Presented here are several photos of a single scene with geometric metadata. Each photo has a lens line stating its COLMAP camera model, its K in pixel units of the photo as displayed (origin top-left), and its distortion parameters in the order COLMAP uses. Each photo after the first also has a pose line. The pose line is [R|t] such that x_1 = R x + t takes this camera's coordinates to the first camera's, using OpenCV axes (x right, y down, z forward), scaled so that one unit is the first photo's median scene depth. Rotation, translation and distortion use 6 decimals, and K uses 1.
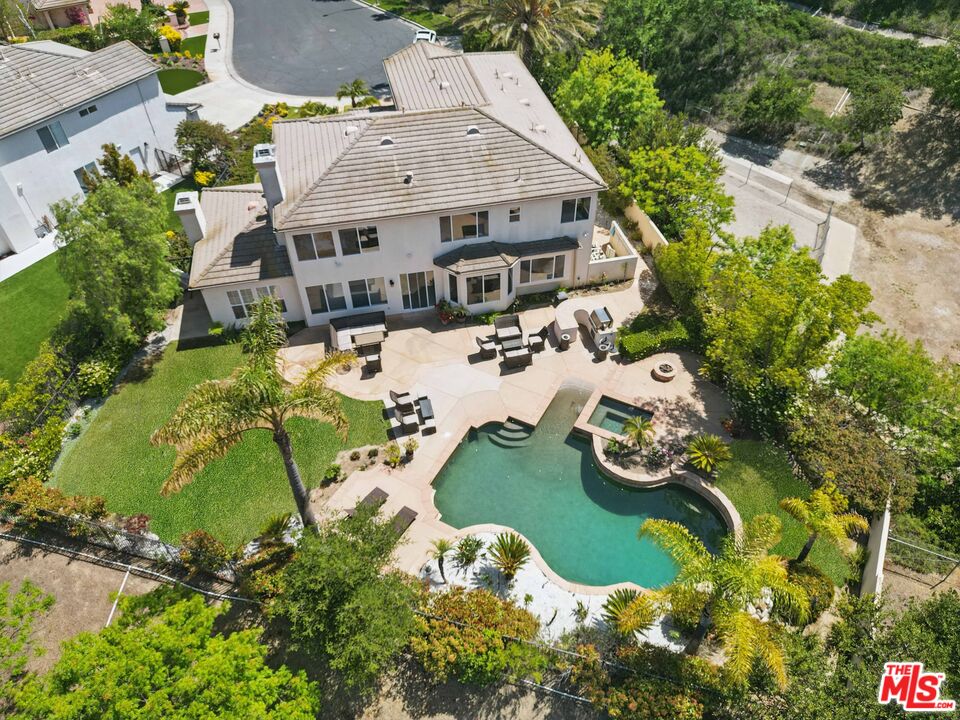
lens RADIAL K [[680.2, 0, 476.5], [0, 680.2, 355.3], [0, 0, 1]] dist [0.074215, -0.085283]
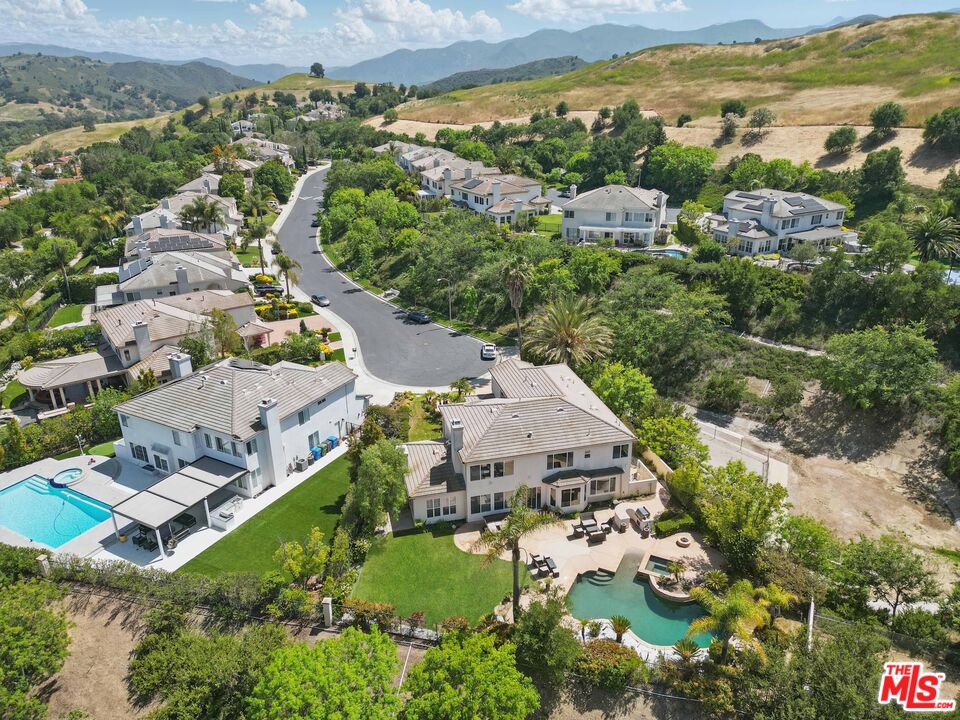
lens RADIAL K [[680.2, 0, 476.5], [0, 680.2, 355.3], [0, 0, 1]] dist [0.074215, -0.085283]
pose [[0.999535, -0.010043, 0.028782, -0.261673], [0.020008, 0.928492, -0.370814, 0.194180], [-0.023000, 0.371218, 0.928261, -0.690067]]
